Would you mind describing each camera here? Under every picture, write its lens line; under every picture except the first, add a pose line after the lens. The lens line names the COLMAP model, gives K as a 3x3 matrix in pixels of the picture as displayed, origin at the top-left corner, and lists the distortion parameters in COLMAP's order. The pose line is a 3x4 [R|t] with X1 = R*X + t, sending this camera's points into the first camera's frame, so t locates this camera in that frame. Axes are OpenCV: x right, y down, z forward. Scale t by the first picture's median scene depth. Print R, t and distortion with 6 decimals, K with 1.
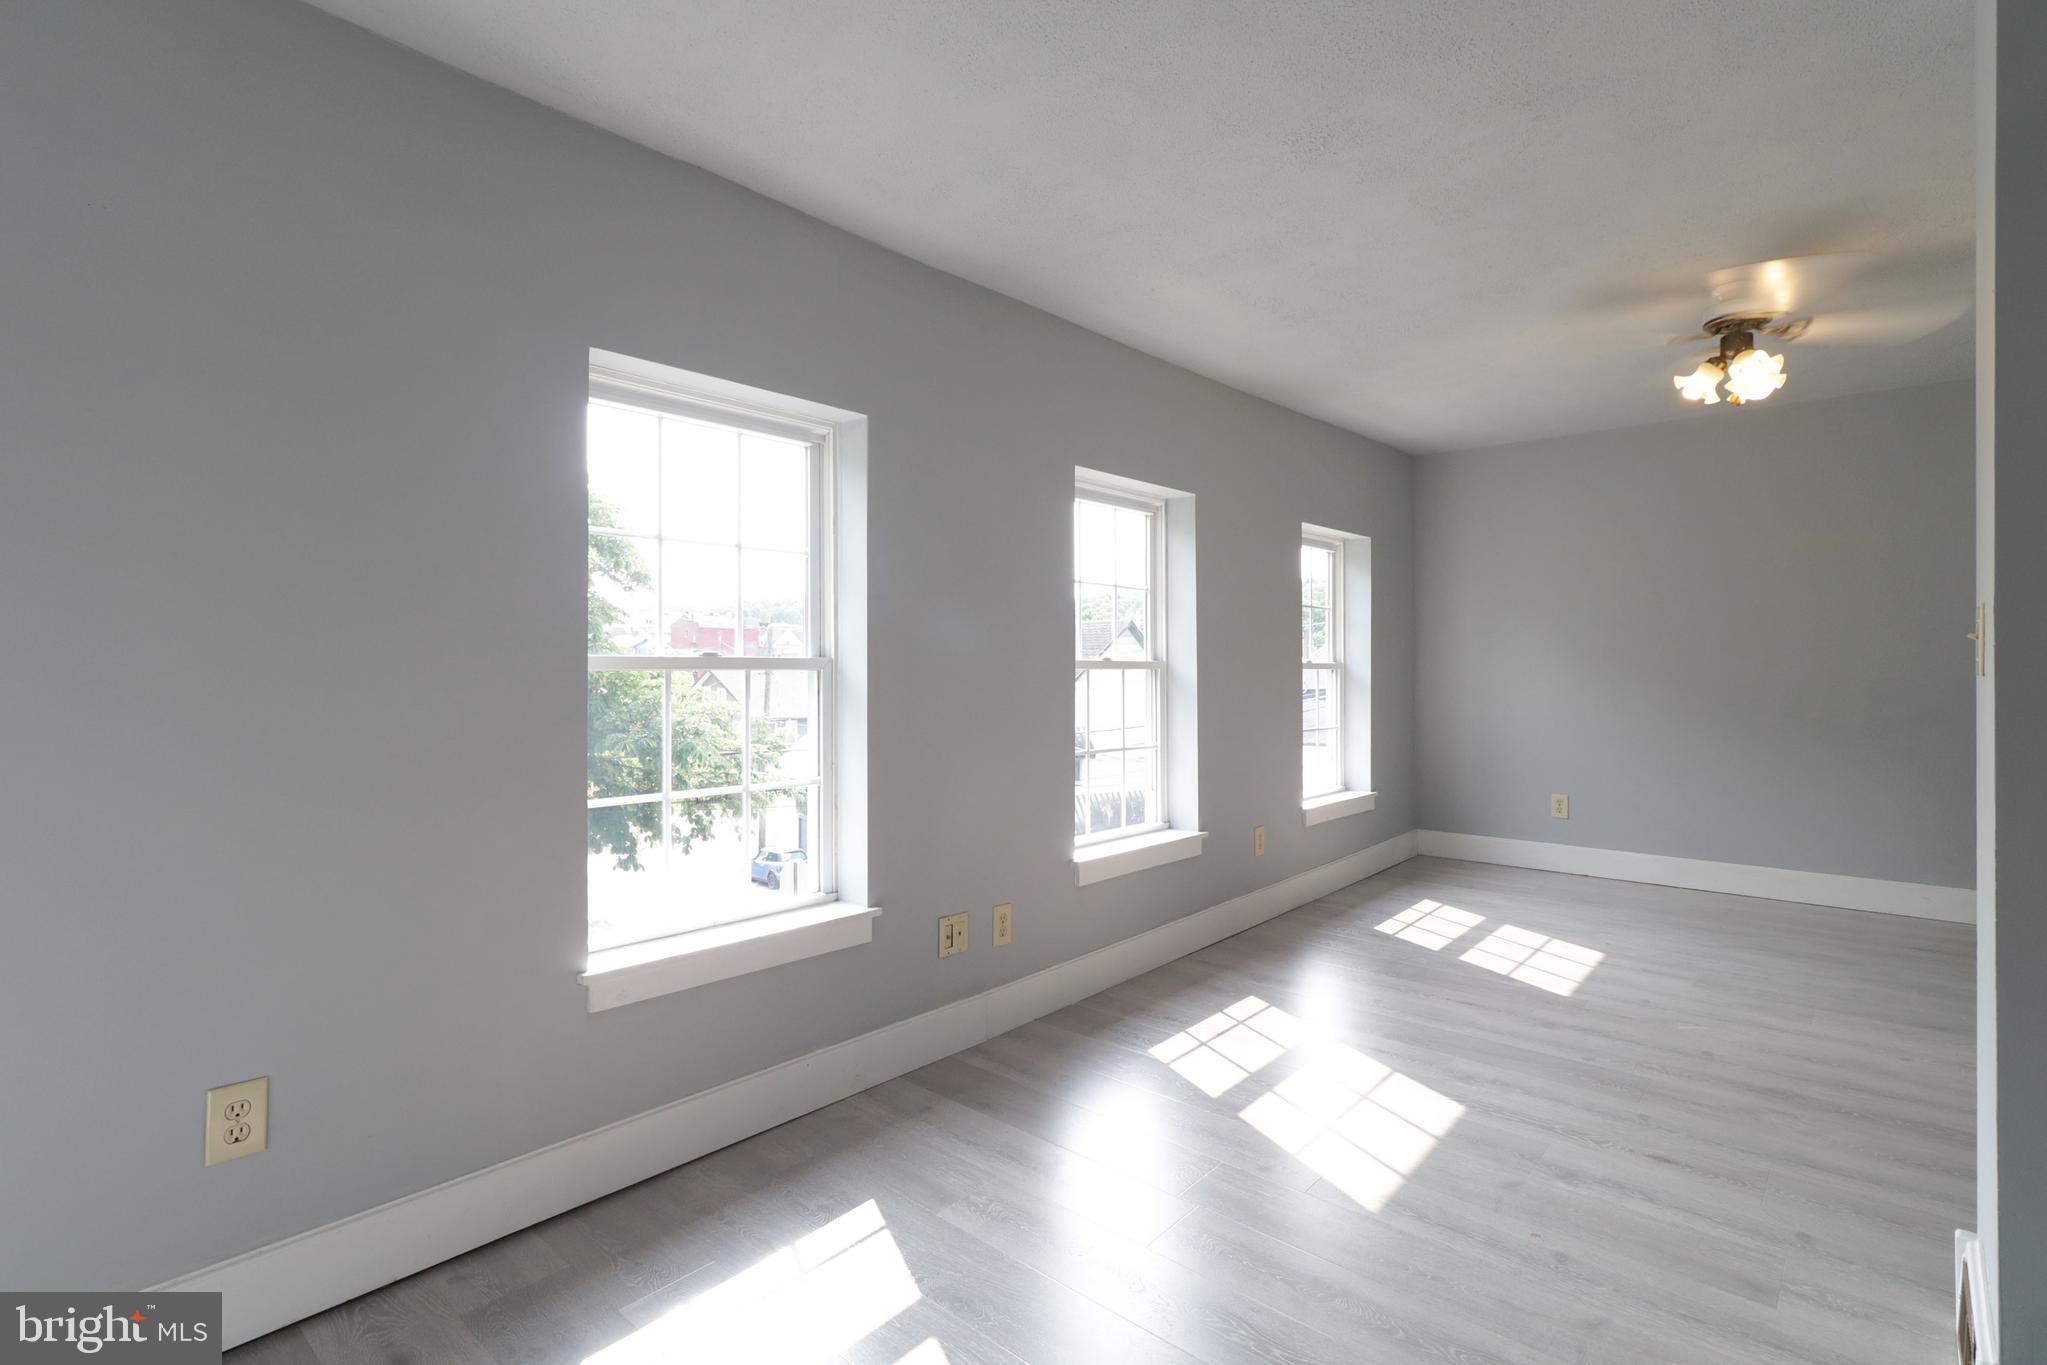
lens RADIAL K [[980.5, 0, 1001.6], [0, 980.5, 694.9], [0, 0, 1]] dist [0.001138, 0.003914]
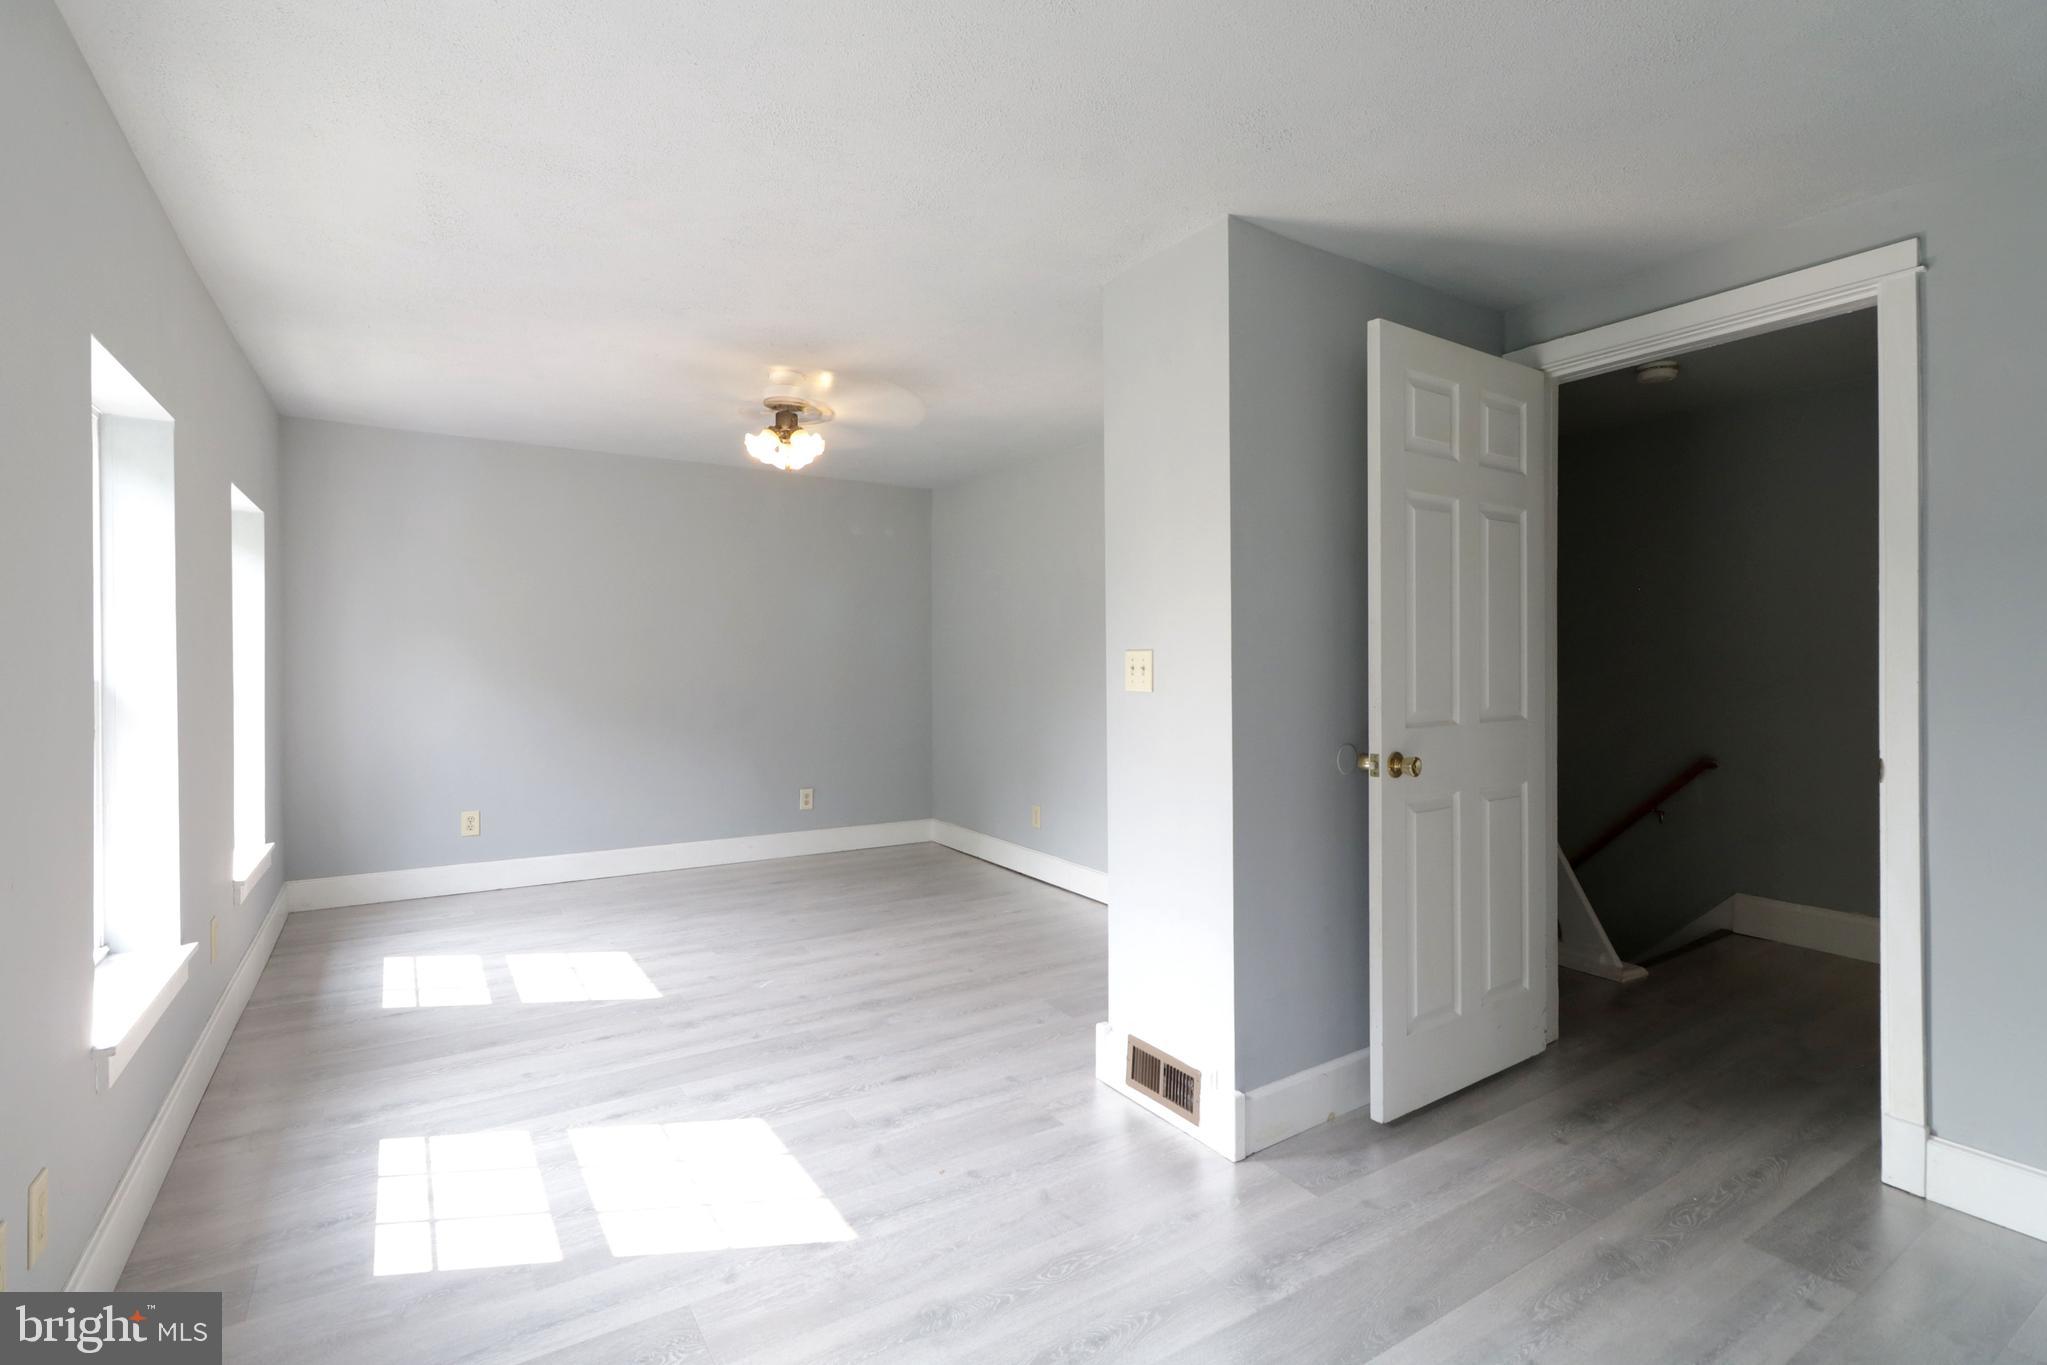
lens RADIAL K [[980.5, 0, 1037.0], [0, 980.5, 670.5], [0, 0, 1]] dist [0.001138, 0.003914]
pose [[0.251026, -0.004749, 0.967969, -0.406807], [0.030273, 0.999537, -0.002947, -0.029535], [-0.967507, 0.030043, 0.251053, 0.422932]]
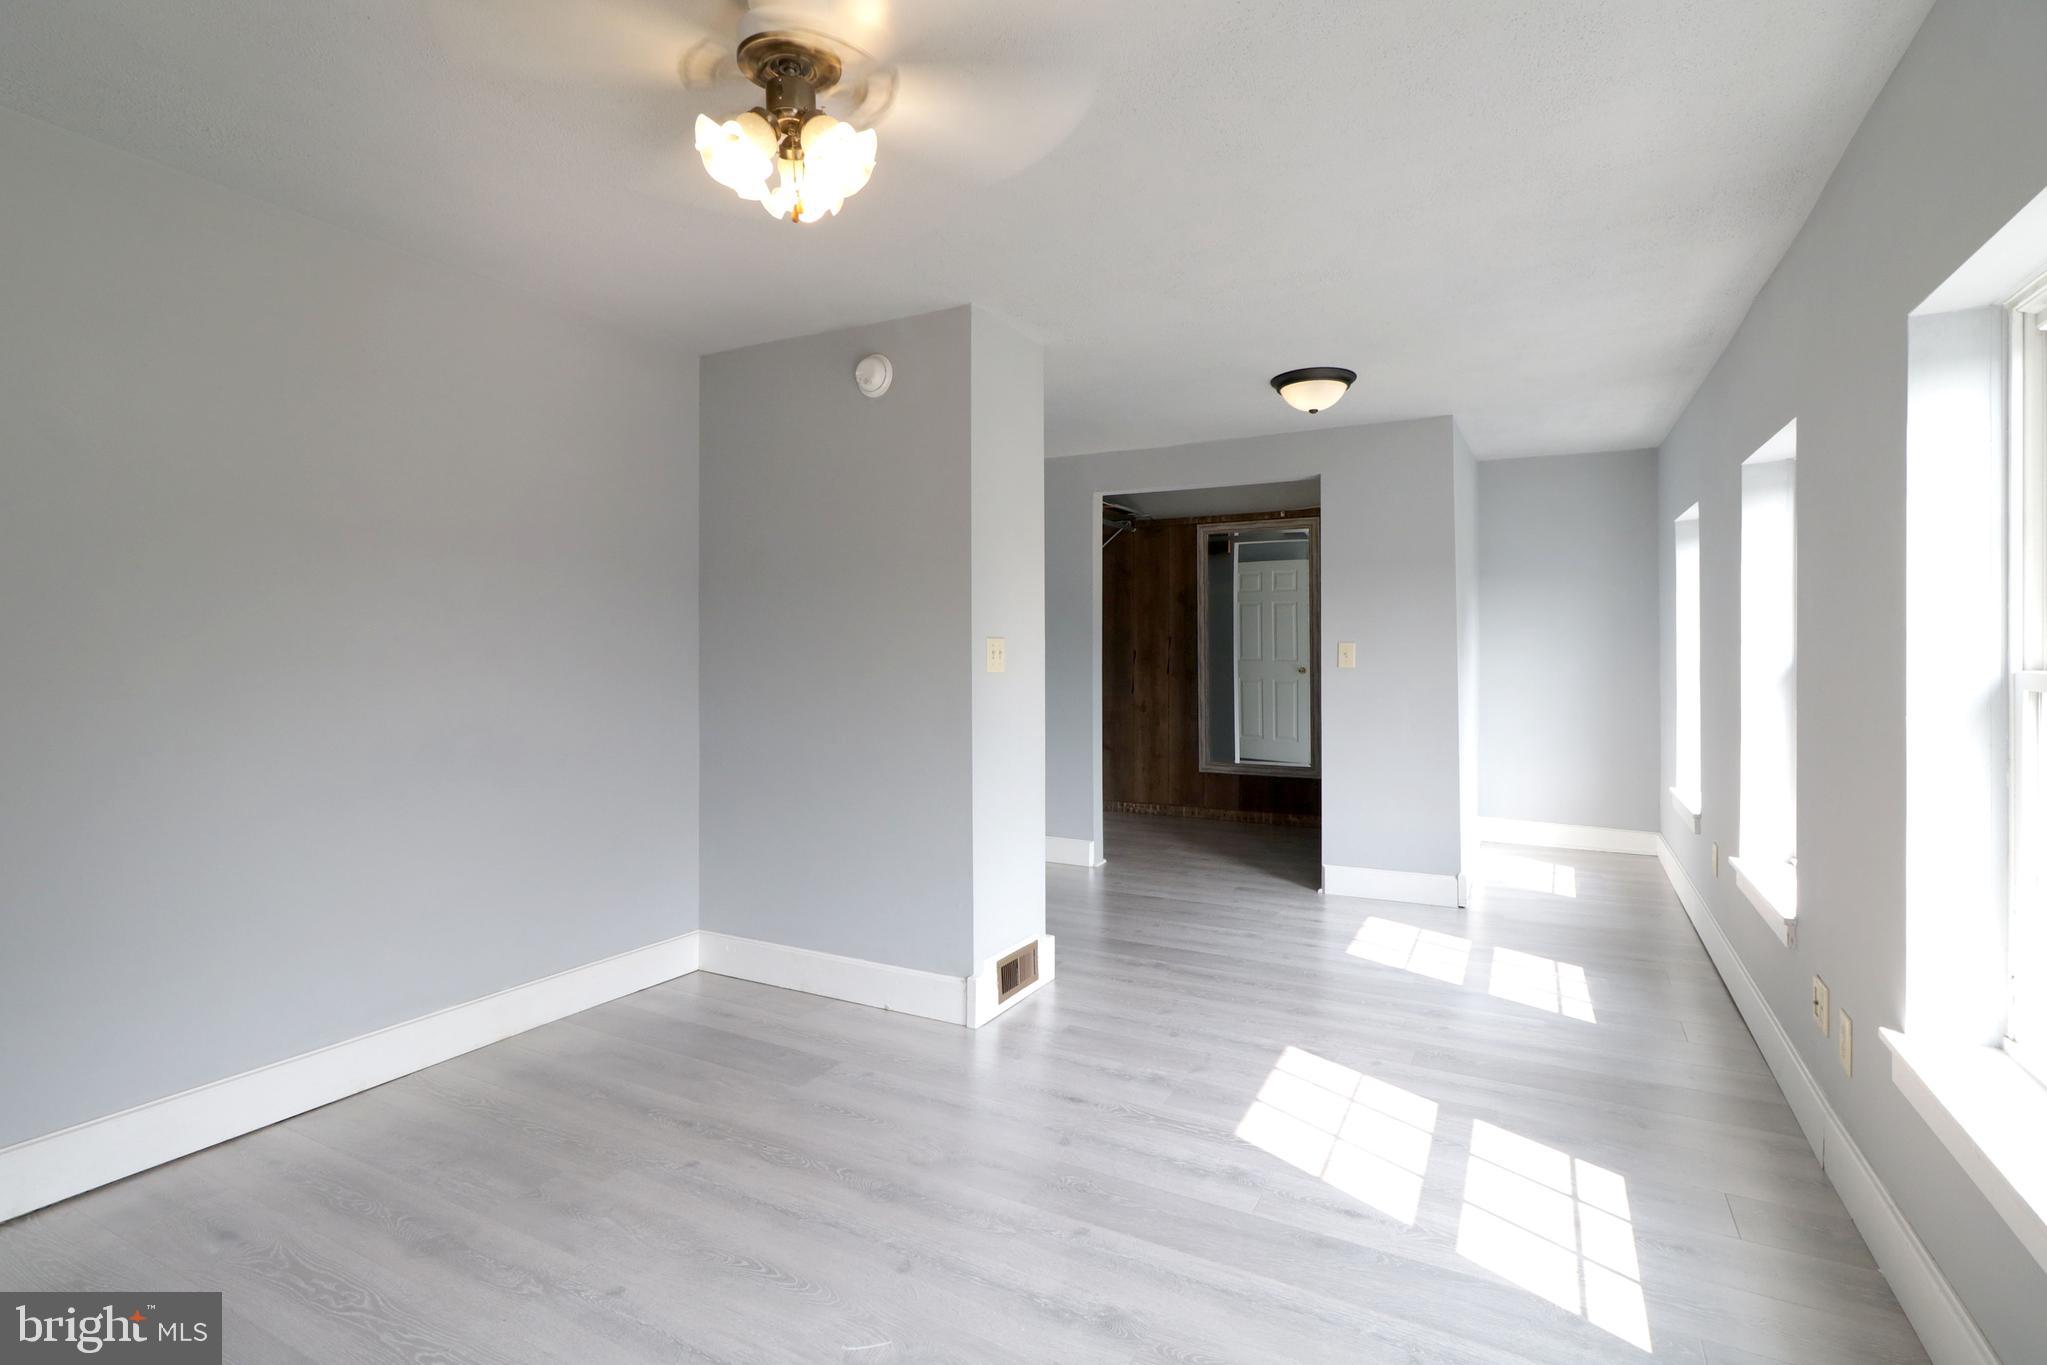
lens RADIAL K [[980.5, 0, 1015.4], [0, 980.5, 620.6], [0, 0, 1]] dist [0.001138, 0.003914]
pose [[-0.968801, -0.004384, -0.247800, 0.857212], [-0.005275, 0.999982, 0.002932, -0.074879], [0.247782, 0.004147, -0.968807, 1.745963]]
